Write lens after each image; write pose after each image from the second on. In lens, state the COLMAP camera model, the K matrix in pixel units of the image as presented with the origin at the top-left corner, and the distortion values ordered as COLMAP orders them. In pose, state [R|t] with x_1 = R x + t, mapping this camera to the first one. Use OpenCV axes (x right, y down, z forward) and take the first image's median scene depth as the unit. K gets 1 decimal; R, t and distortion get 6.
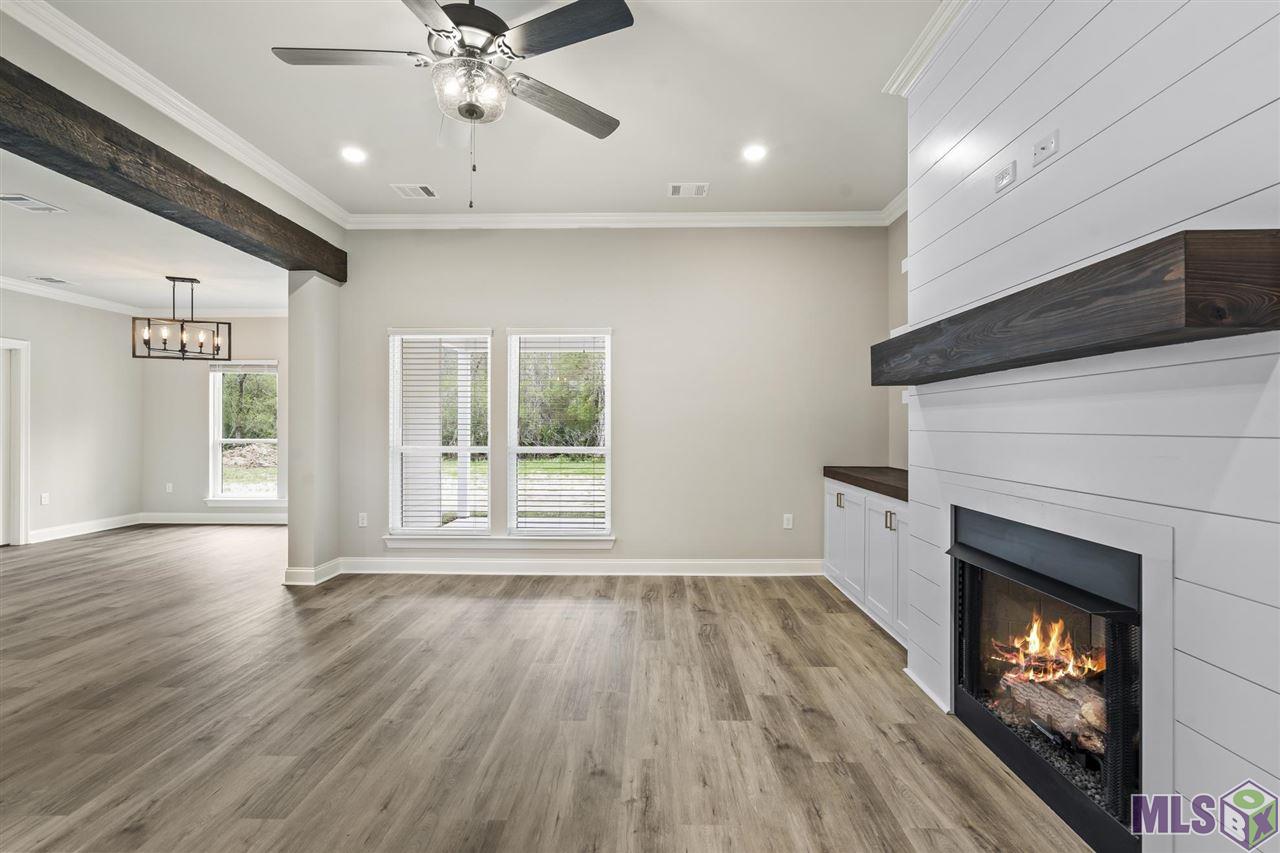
lens RADIAL K [[578.2, 0, 644.3], [0, 578.2, 423.8], [0, 0, 1]] dist [-0.003094, 0.001022]
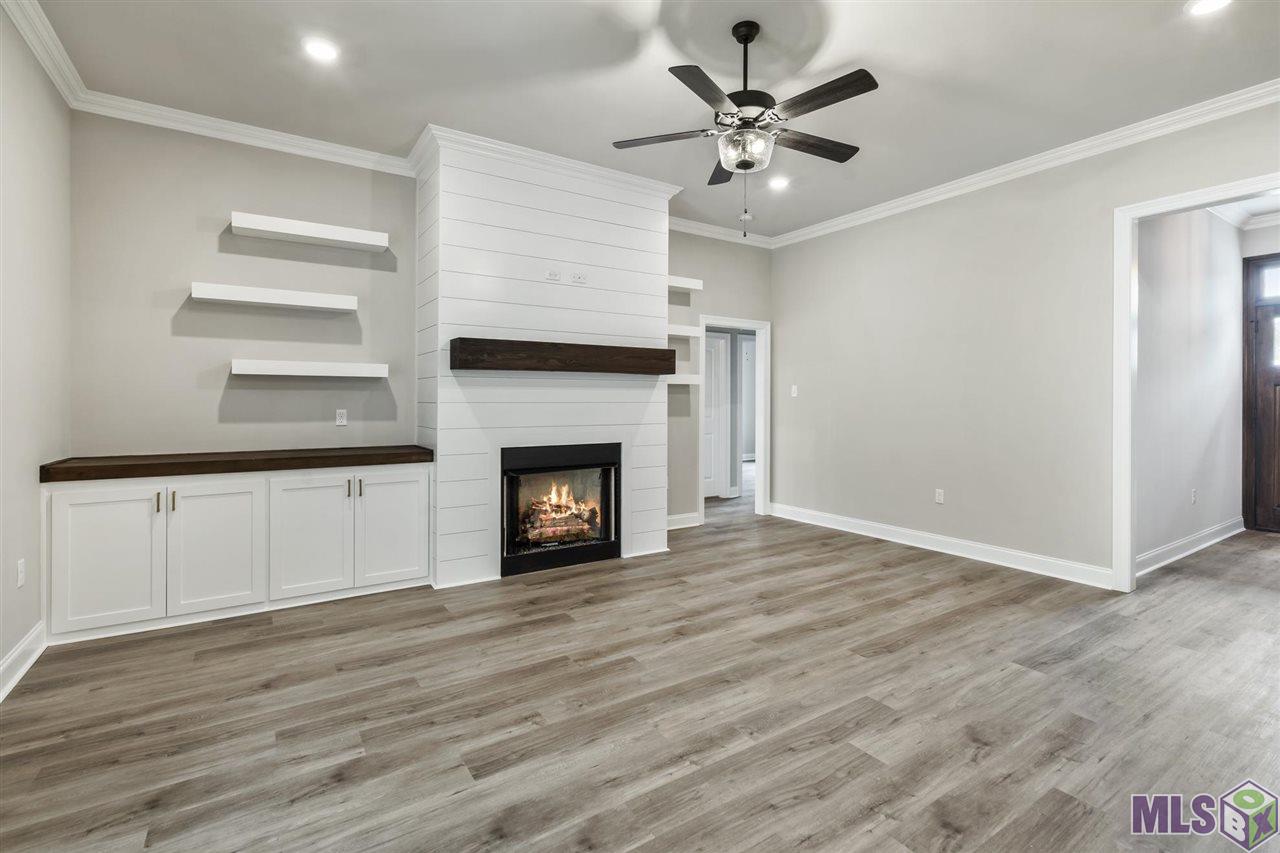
lens RADIAL K [[592.2, 0, 649.9], [0, 592.2, 399.2], [0, 0, 1]] dist [-0.000655, 0.000520]
pose [[-0.568043, -0.001738, 0.822997, -0.636491], [-0.004740, 0.999988, -0.001160, 0.002049], [-0.822985, -0.004560, -0.568045, 0.954438]]
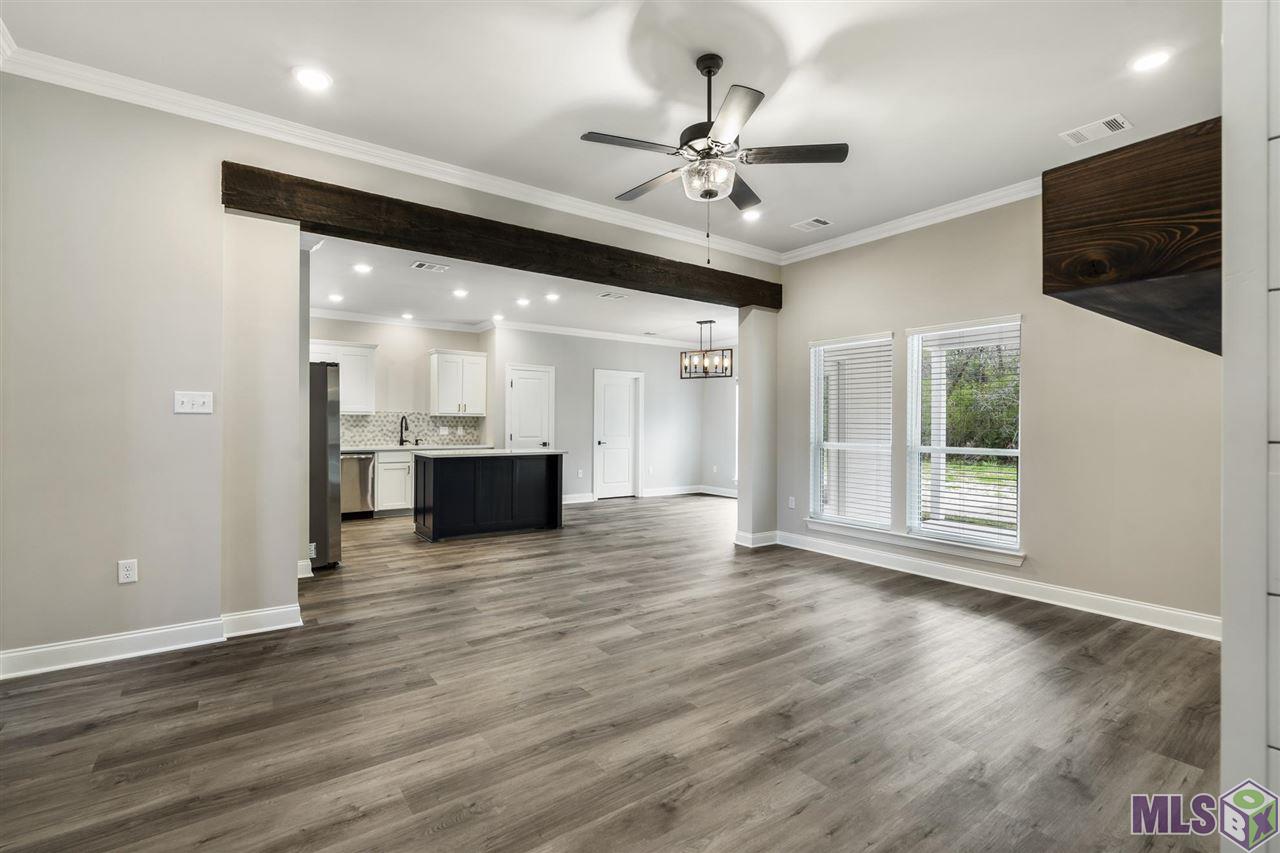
lens RADIAL K [[578.2, 0, 644.3], [0, 578.2, 423.8], [0, 0, 1]] dist [-0.003094, 0.001022]
pose [[0.602341, 0.001517, -0.798238, 0.343046], [-0.002749, 0.999996, -0.000175, 0.002719], [0.798234, 0.002300, 0.602343, 0.025933]]
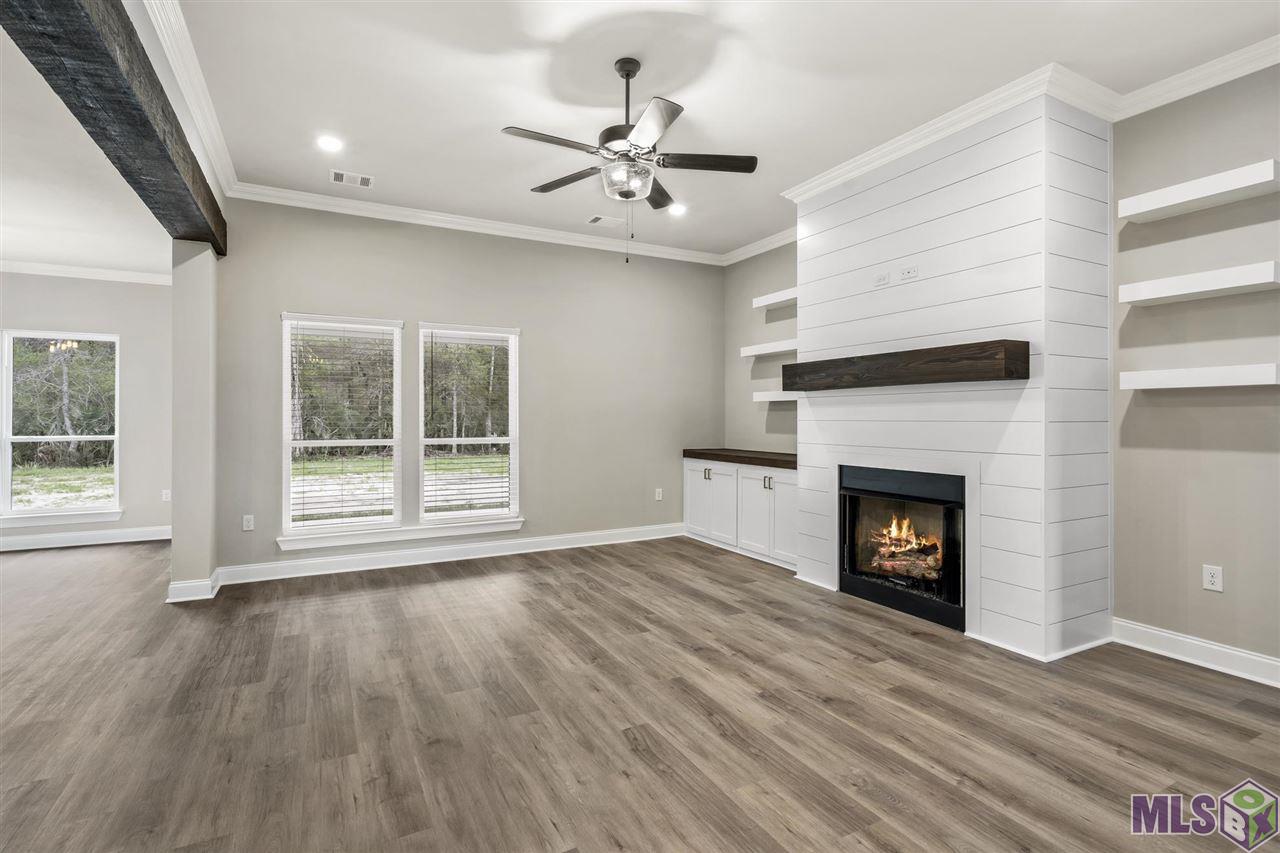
lens RADIAL K [[613.6, 0, 648.8], [0, 613.6, 417.0], [0, 0, 1]] dist [0.001438, -0.000212]
pose [[0.872217, -0.001083, 0.489118, -0.480088], [0.000112, 0.999998, 0.002014, -0.000577], [-0.489119, -0.001701, 0.872215, -0.161247]]
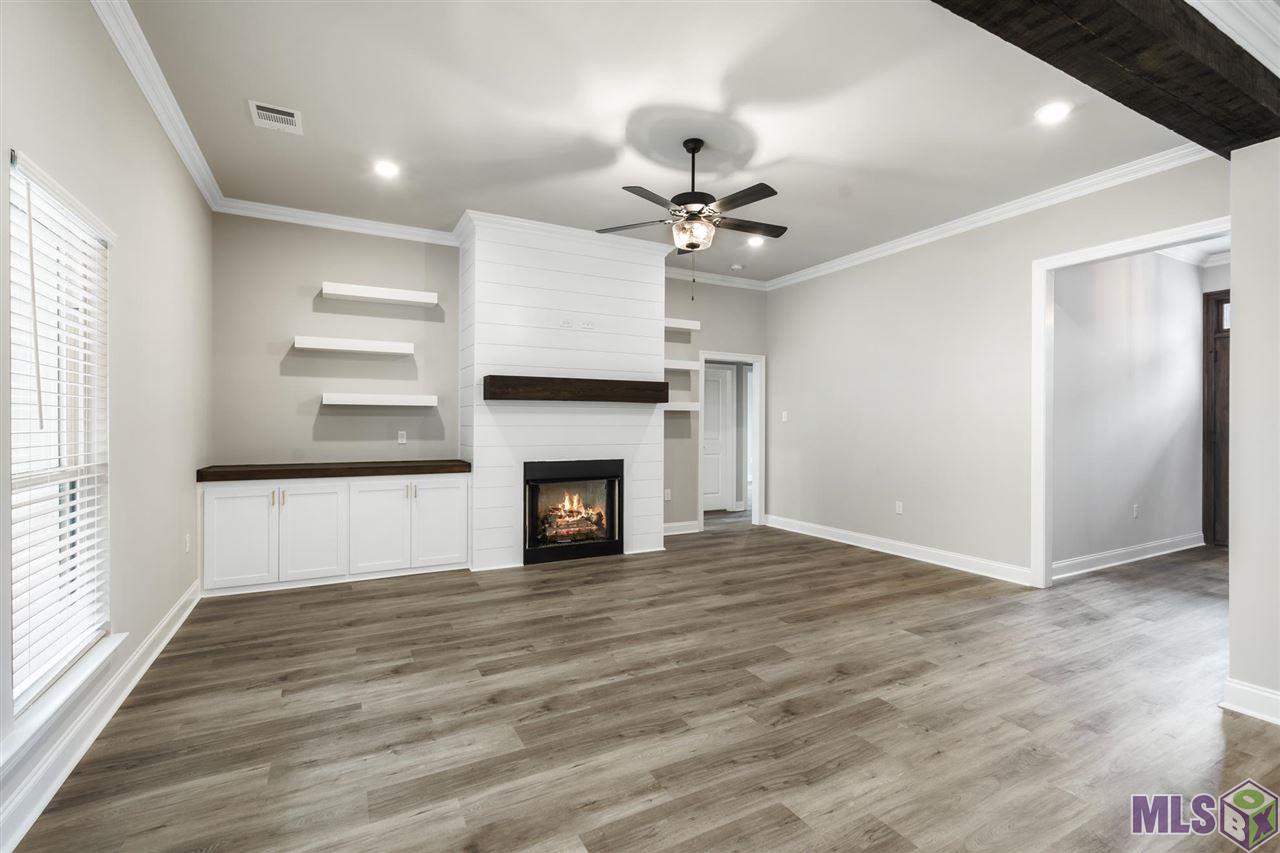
lens RADIAL K [[578.2, 0, 644.3], [0, 578.2, 423.8], [0, 0, 1]] dist [-0.003094, 0.001022]
pose [[-0.490035, -0.002972, 0.871698, -0.862161], [-0.005778, 0.999983, 0.000161, 0.001628], [-0.871684, -0.004957, -0.490044, 0.971024]]
